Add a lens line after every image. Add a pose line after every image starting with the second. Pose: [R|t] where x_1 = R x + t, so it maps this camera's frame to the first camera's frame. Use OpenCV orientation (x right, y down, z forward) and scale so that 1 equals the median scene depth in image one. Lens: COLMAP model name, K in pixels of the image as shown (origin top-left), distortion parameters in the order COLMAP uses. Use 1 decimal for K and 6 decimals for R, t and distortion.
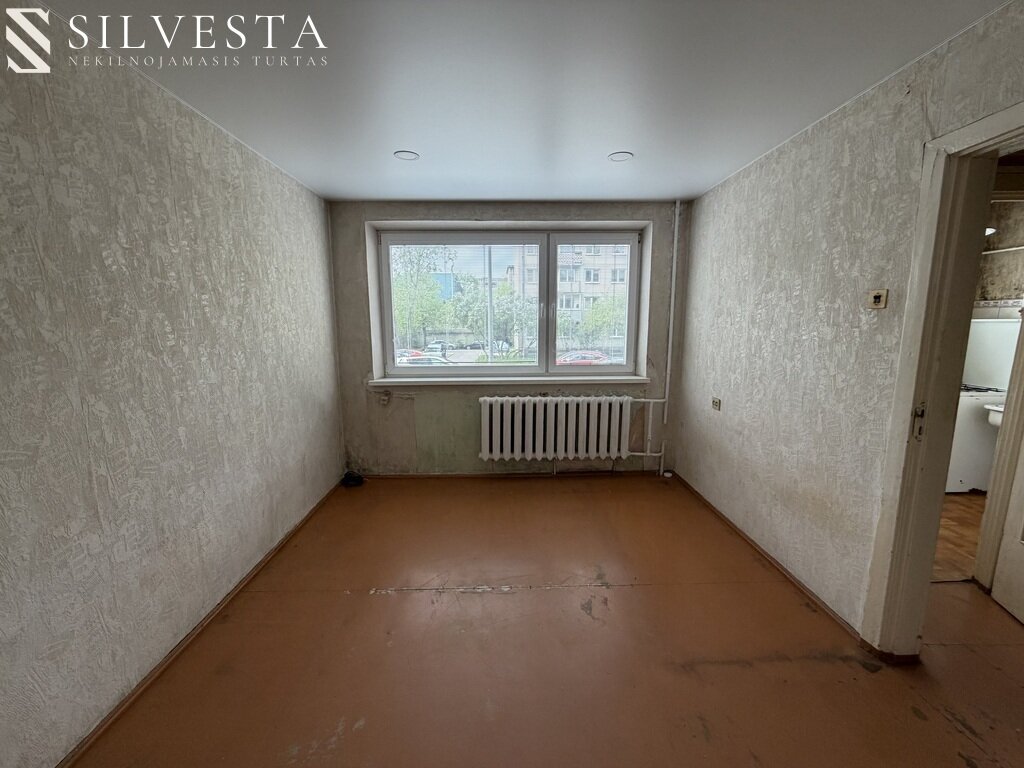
lens RADIAL K [[407.5, 0, 512.0], [0, 407.5, 384.0], [0, 0, 1]] dist [0.000224, -0.000012]
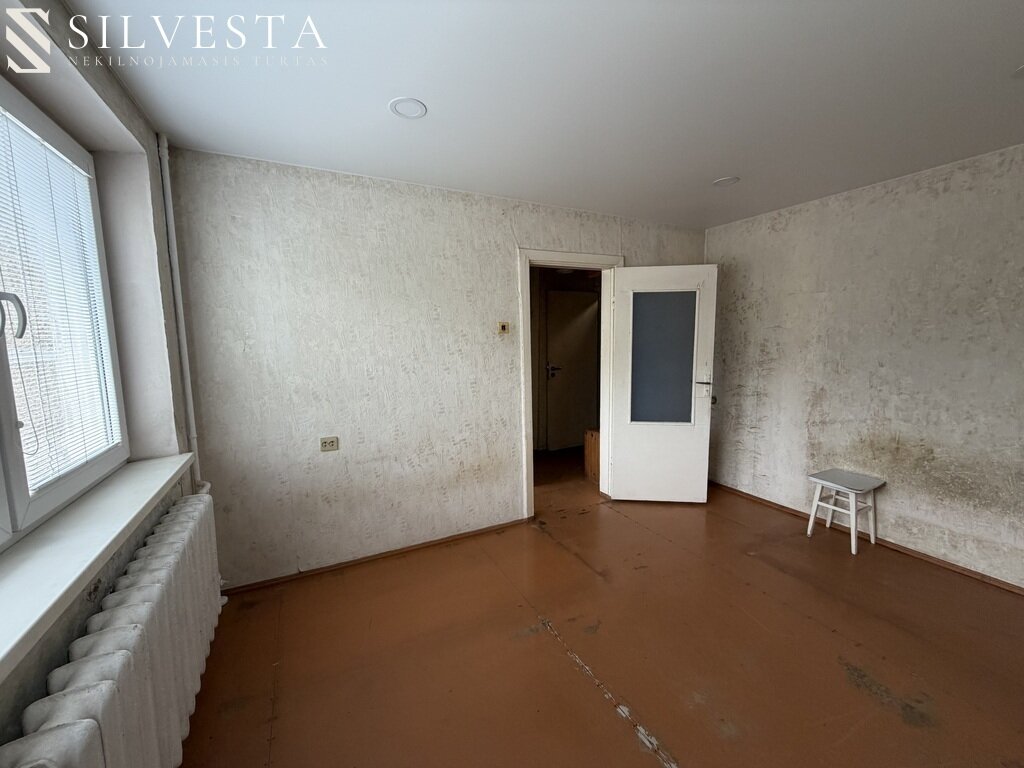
lens RADIAL K [[407.5, 0, 512.0], [0, 407.5, 384.0], [0, 0, 1]] dist [0.000224, -0.000012]
pose [[-0.431031, -0.096899, 0.897119, -0.421113], [0.150532, 0.972563, 0.177373, -0.175727], [-0.889693, 0.211498, -0.404618, 1.078772]]
